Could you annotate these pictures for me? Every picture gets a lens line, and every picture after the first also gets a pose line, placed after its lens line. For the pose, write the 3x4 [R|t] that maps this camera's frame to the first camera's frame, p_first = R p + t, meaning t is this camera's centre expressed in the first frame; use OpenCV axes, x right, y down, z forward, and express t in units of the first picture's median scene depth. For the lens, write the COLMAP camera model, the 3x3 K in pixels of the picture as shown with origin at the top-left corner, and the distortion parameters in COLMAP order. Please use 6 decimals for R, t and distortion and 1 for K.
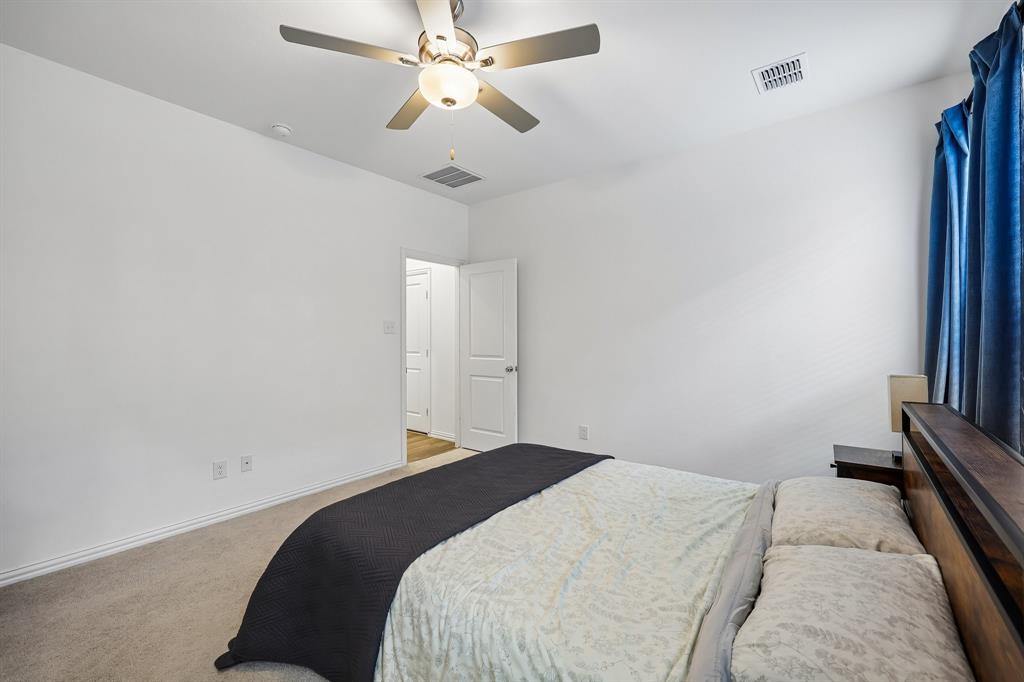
lens RADIAL K [[416.3, 0, 516.2], [0, 416.3, 333.7], [0, 0, 1]] dist [0.000881, 0.000214]
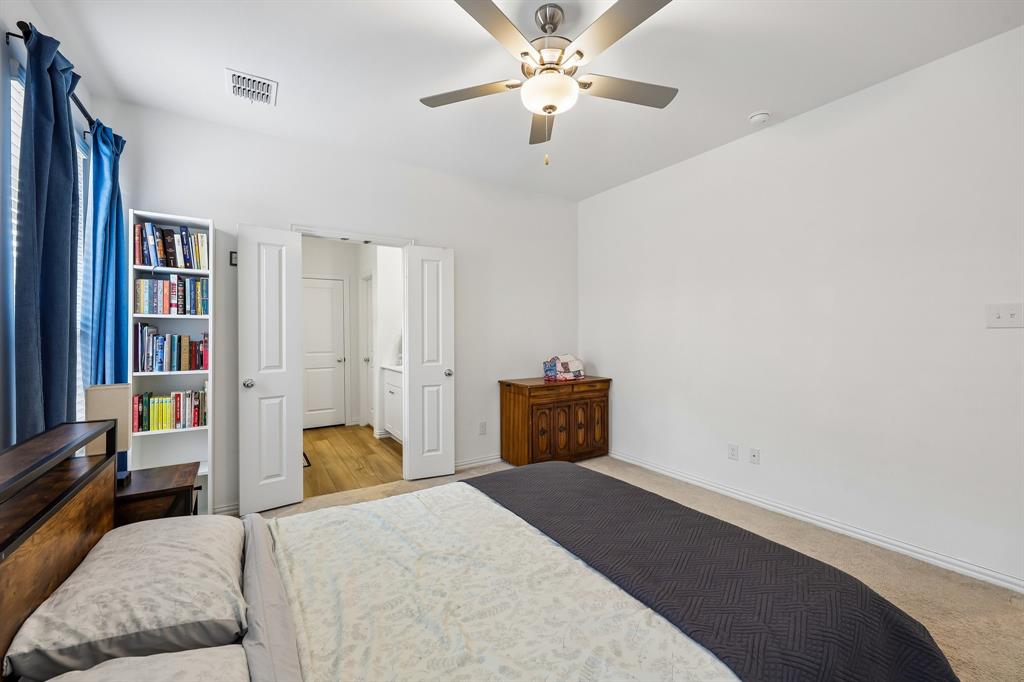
lens RADIAL K [[416.3, 0, 516.2], [0, 416.3, 333.7], [0, 0, 1]] dist [0.000881, 0.000214]
pose [[-0.332483, 0.003817, -0.943102, 0.941029], [0.010397, 0.999946, 0.000381, -0.001510], [0.943052, -0.009679, -0.332504, 1.410913]]
